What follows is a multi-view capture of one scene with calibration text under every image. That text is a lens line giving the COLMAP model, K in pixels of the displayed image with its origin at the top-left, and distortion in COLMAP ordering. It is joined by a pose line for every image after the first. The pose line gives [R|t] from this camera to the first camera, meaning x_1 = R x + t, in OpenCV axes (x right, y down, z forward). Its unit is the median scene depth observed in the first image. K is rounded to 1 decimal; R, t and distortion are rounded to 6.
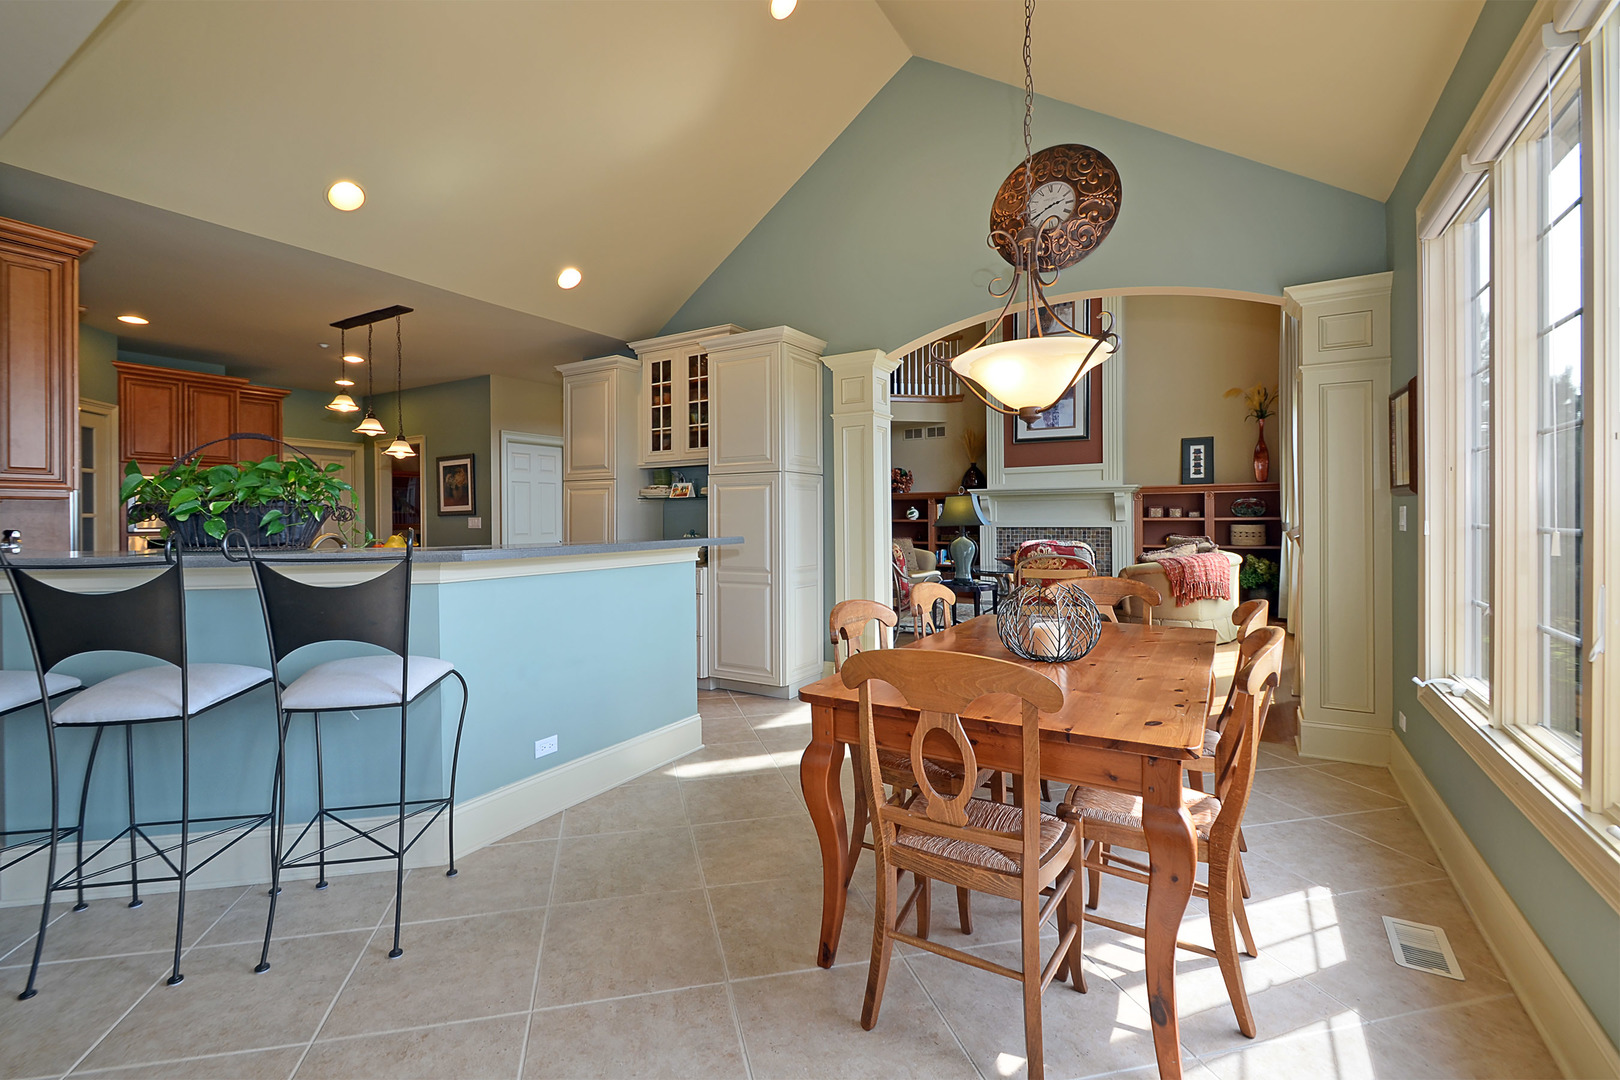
lens RADIAL K [[717.0, 0, 785.4], [0, 717.0, 517.6], [0, 0, 1]] dist [0.025644, -0.019118]
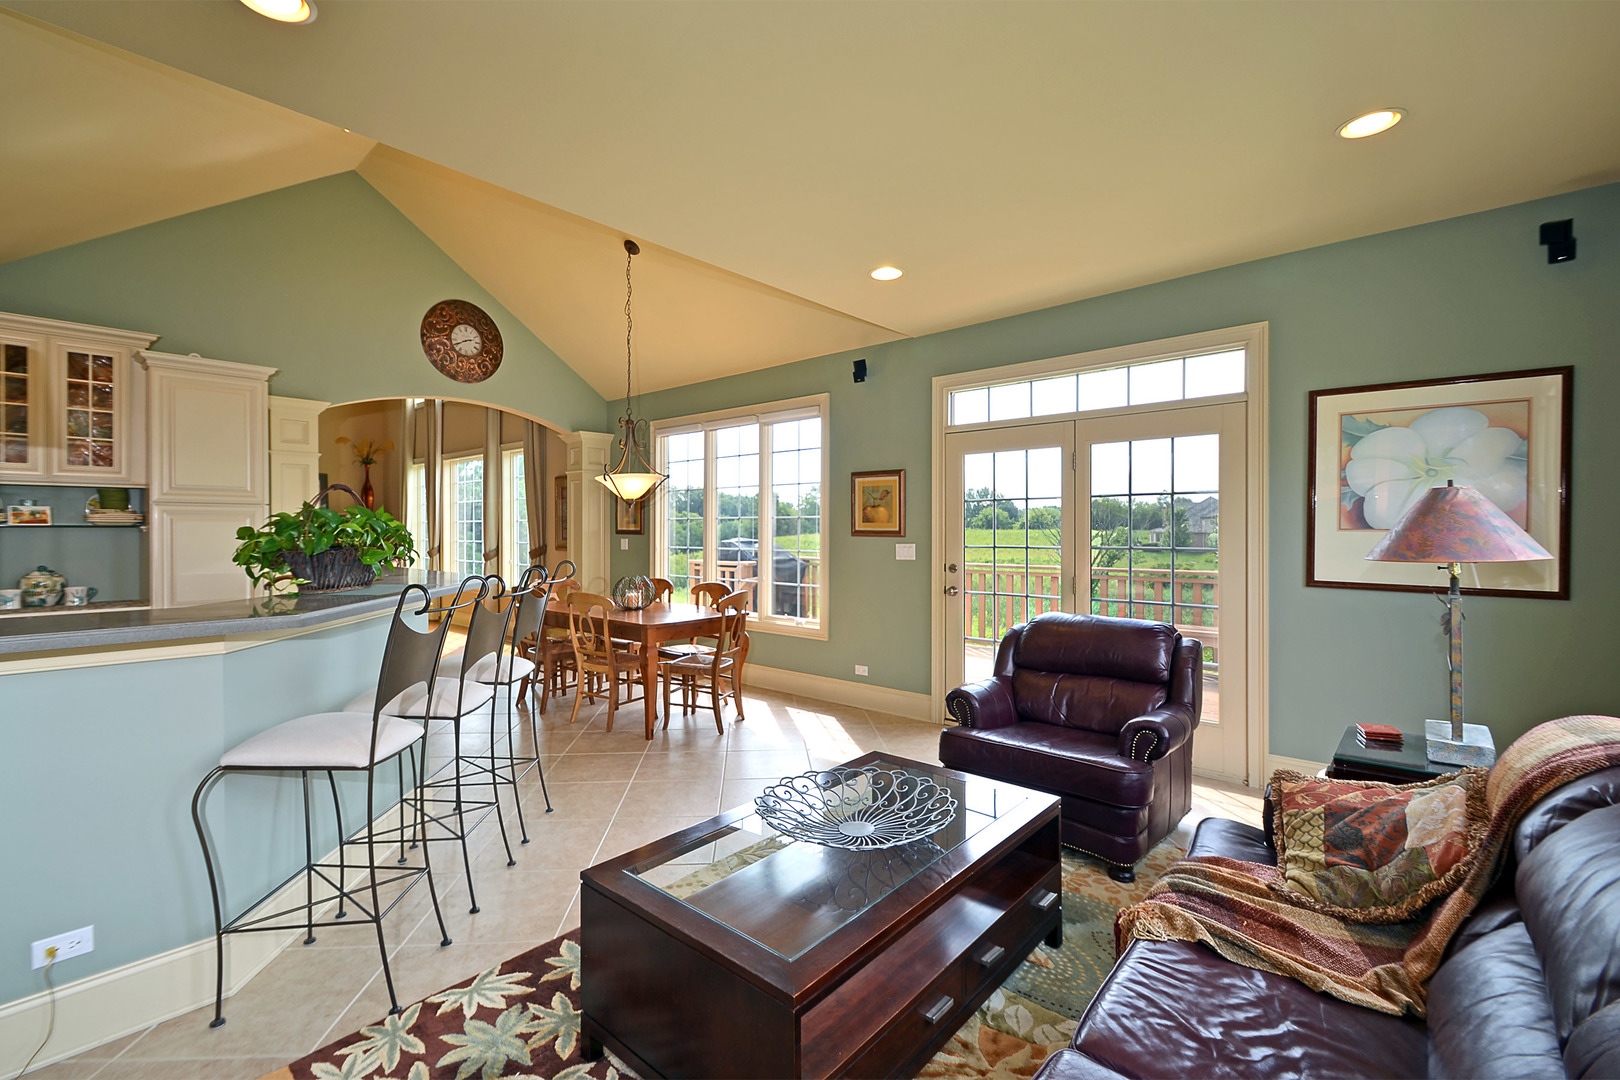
lens RADIAL K [[714.6, 0, 796.8], [0, 714.6, 518.6], [0, 0, 1]] dist [0.028367, -0.022000]
pose [[0.149169, 0.019914, 0.988611, -0.854425], [-0.001170, 0.999800, -0.019963, -0.021710], [-0.988811, 0.001822, 0.149162, 0.068283]]
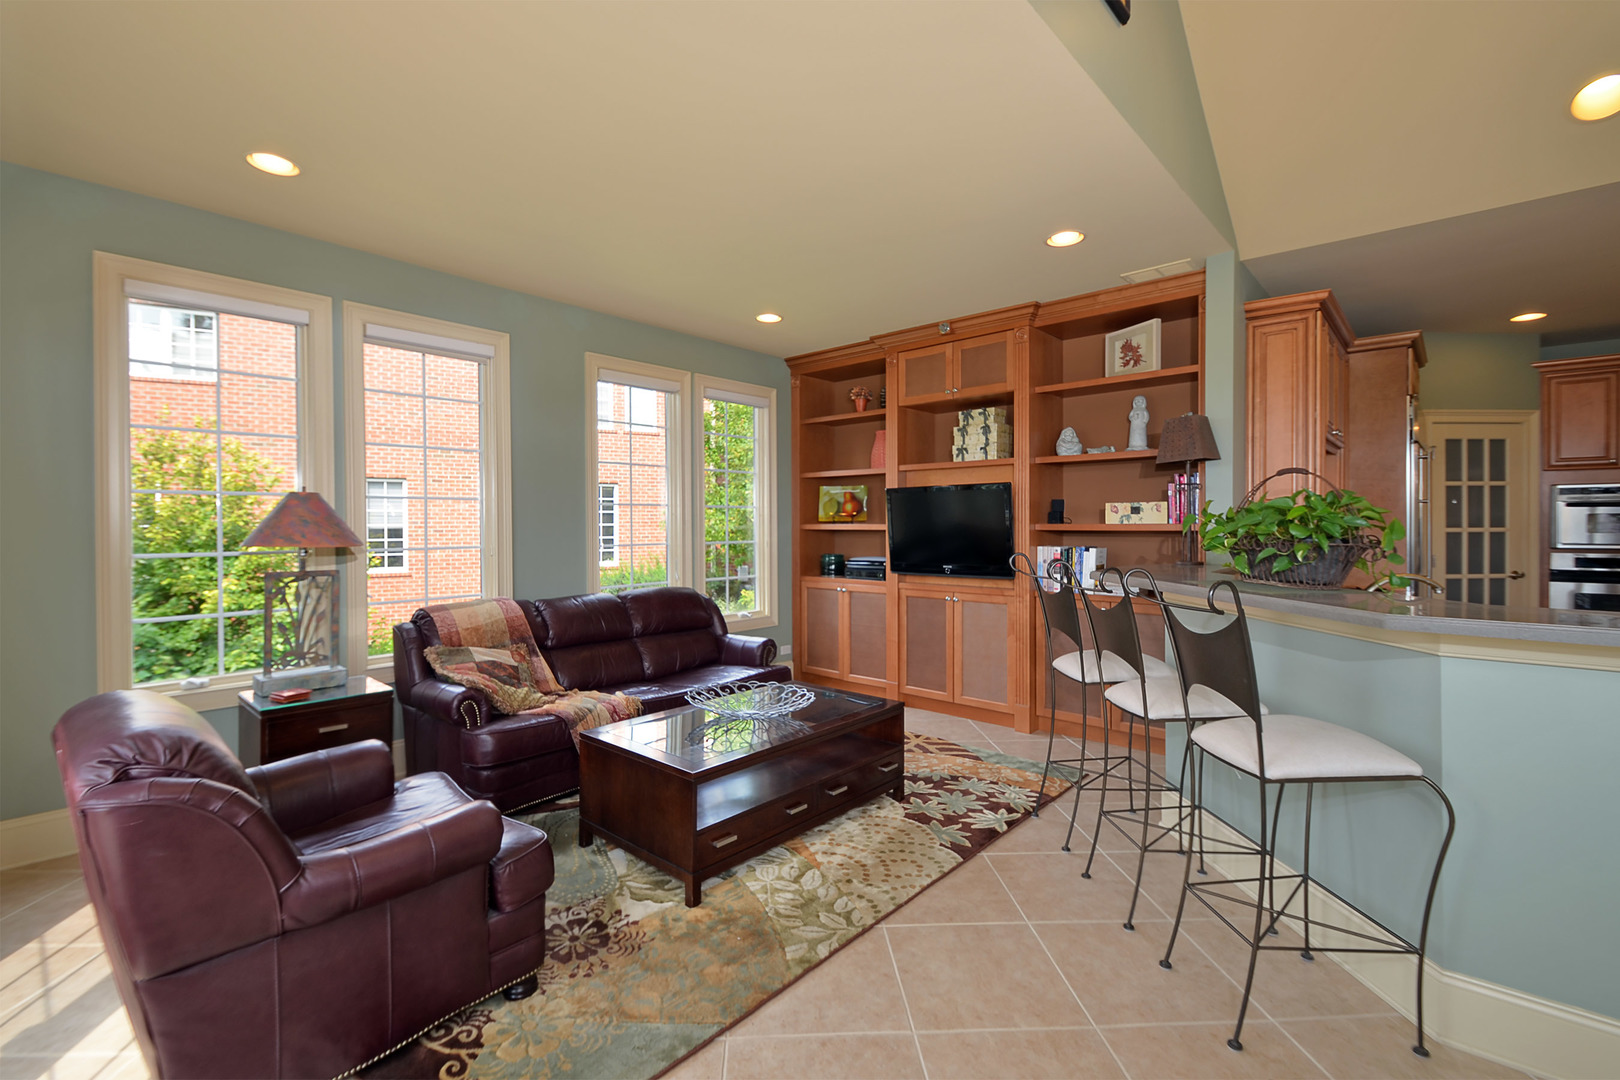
lens RADIAL K [[710.0, 0, 779.5], [0, 710.0, 528.8], [0, 0, 1]] dist [0.001399, -0.000137]
pose [[-0.194088, 0.017446, -0.980829, 0.176502], [0.006295, 0.999843, 0.016539, -0.026383], [0.980964, -0.002964, -0.194167, 0.246777]]
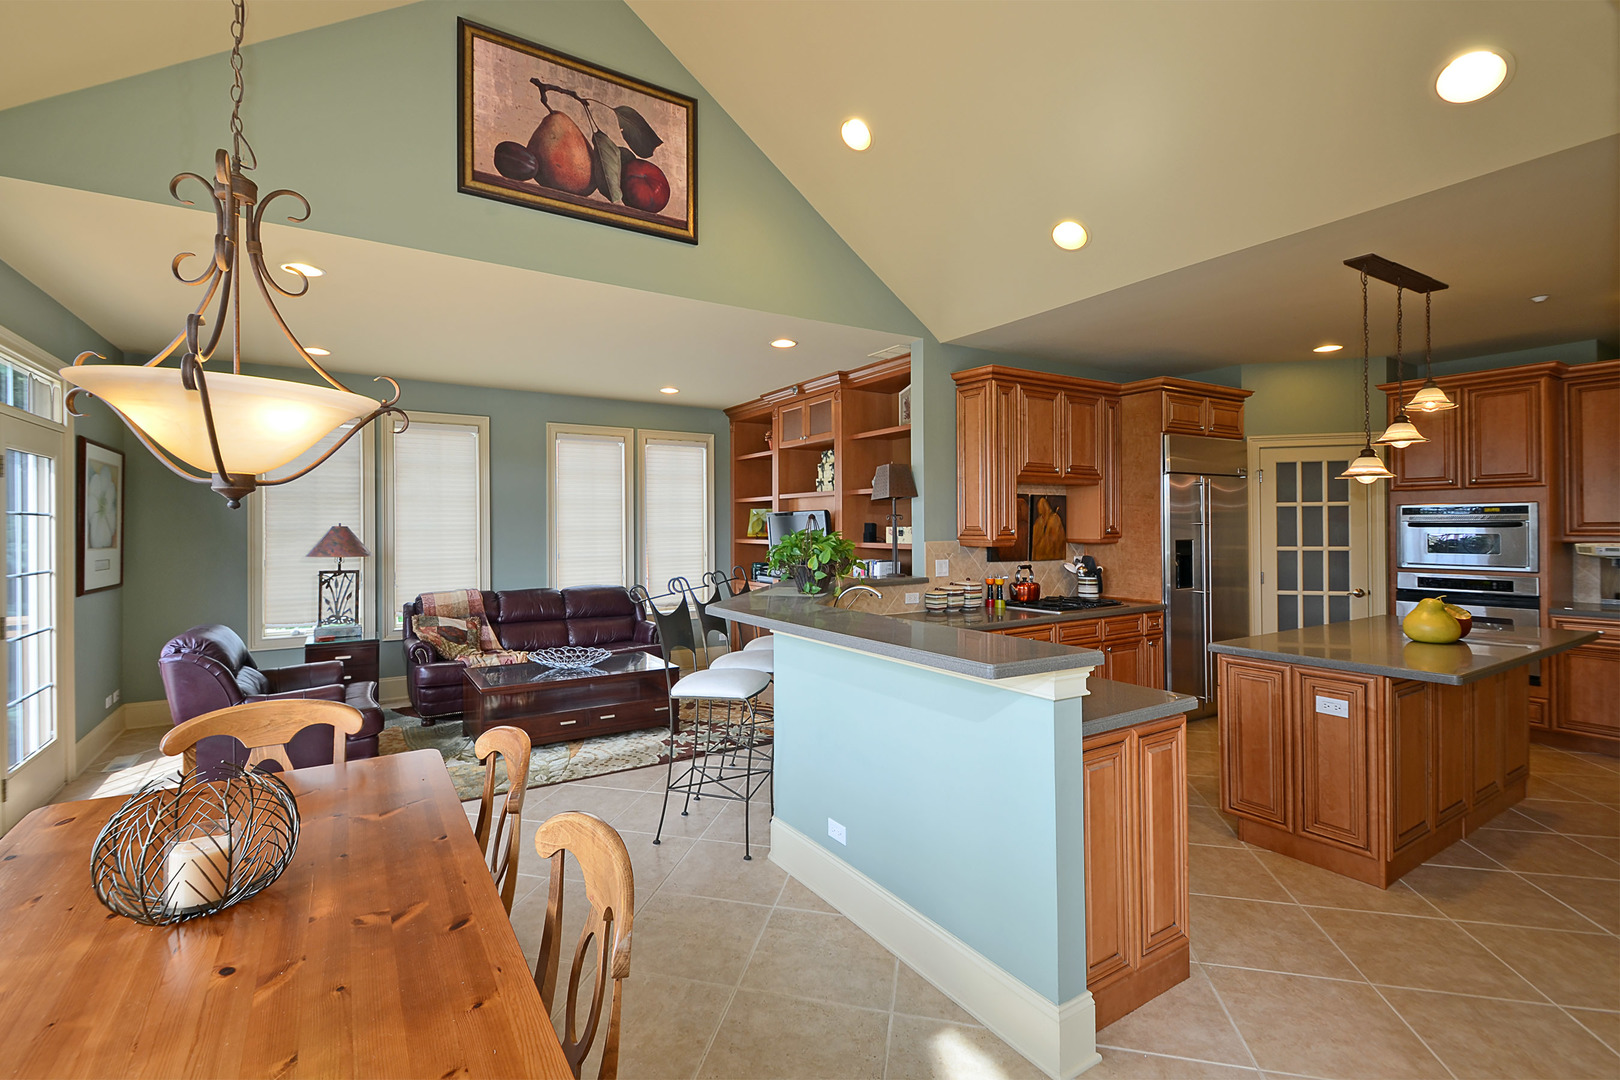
lens RADIAL K [[696.4, 0, 749.5], [0, 696.4, 524.8], [0, 0, 1]] dist [0.007471, -0.000312]
pose [[-0.470691, 0.008651, -0.882256, 0.302807], [0.009971, 0.999940, 0.004485, -0.050559], [0.882242, -0.006686, -0.470749, 0.775496]]
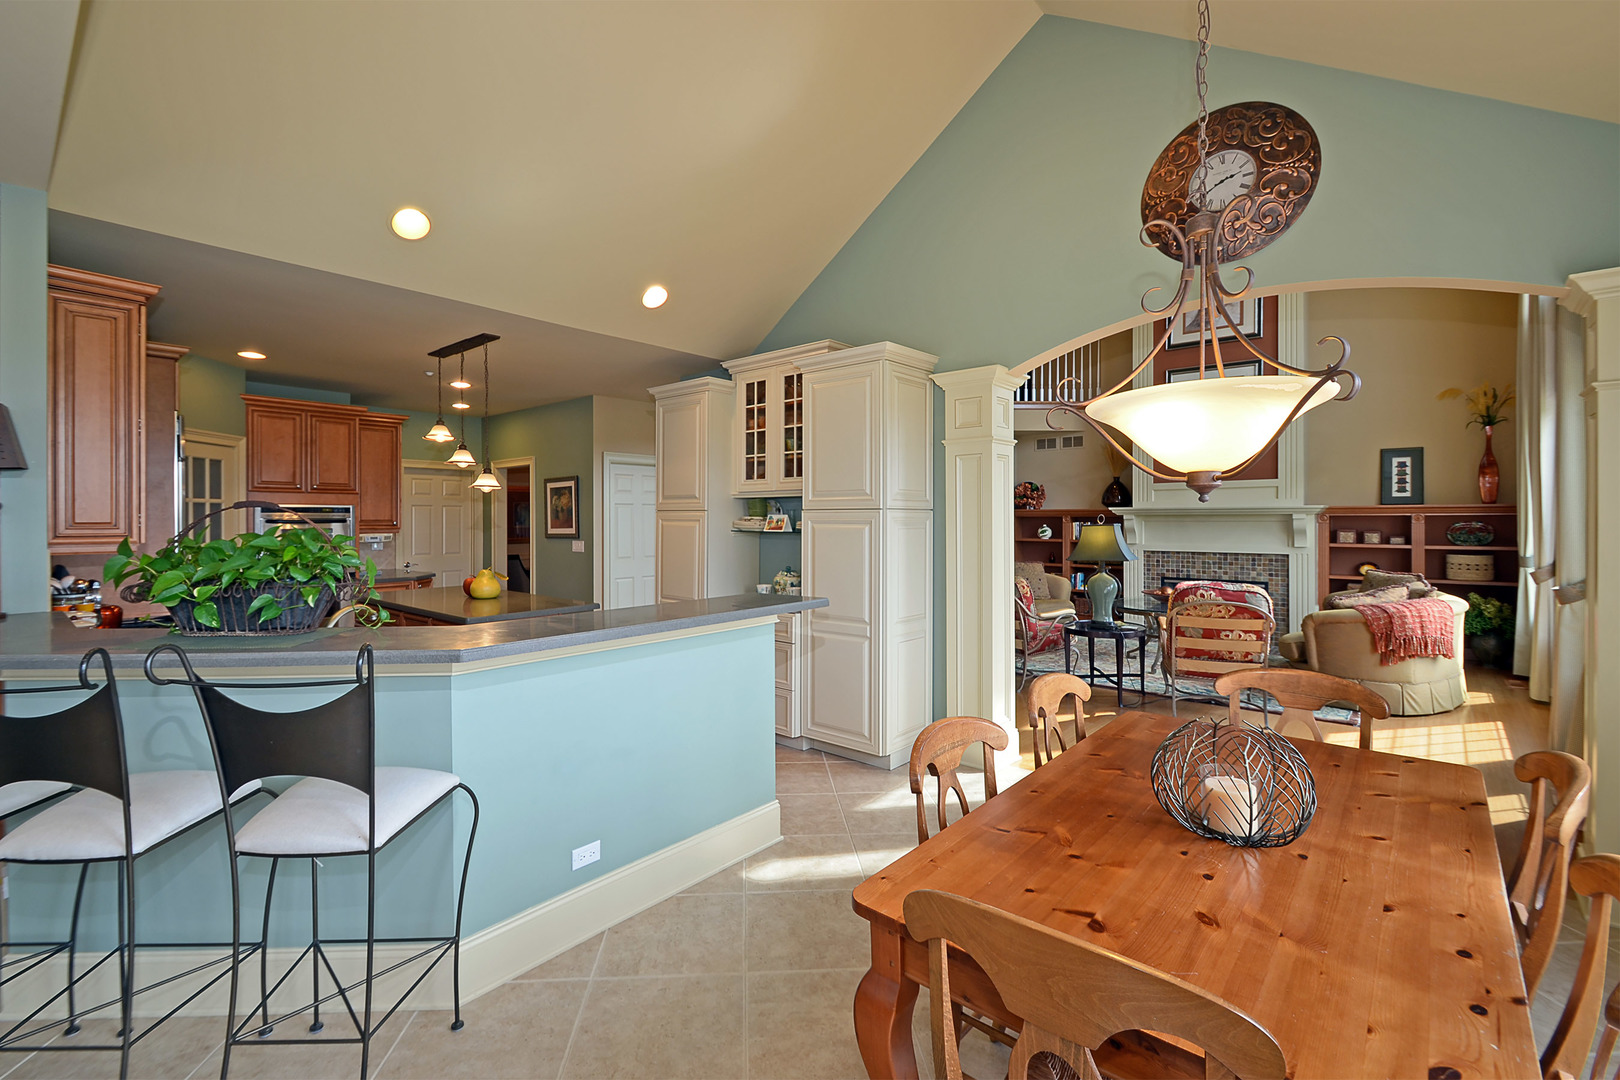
lens RADIAL K [[714.6, 0, 796.8], [0, 714.6, 518.6], [0, 0, 1]] dist [0.028367, -0.022000]
pose [[0.986854, 0.005873, -0.161506, 0.029672], [-0.005329, 0.999979, 0.003803, -0.050634], [0.161525, -0.002892, 0.986864, 0.115801]]
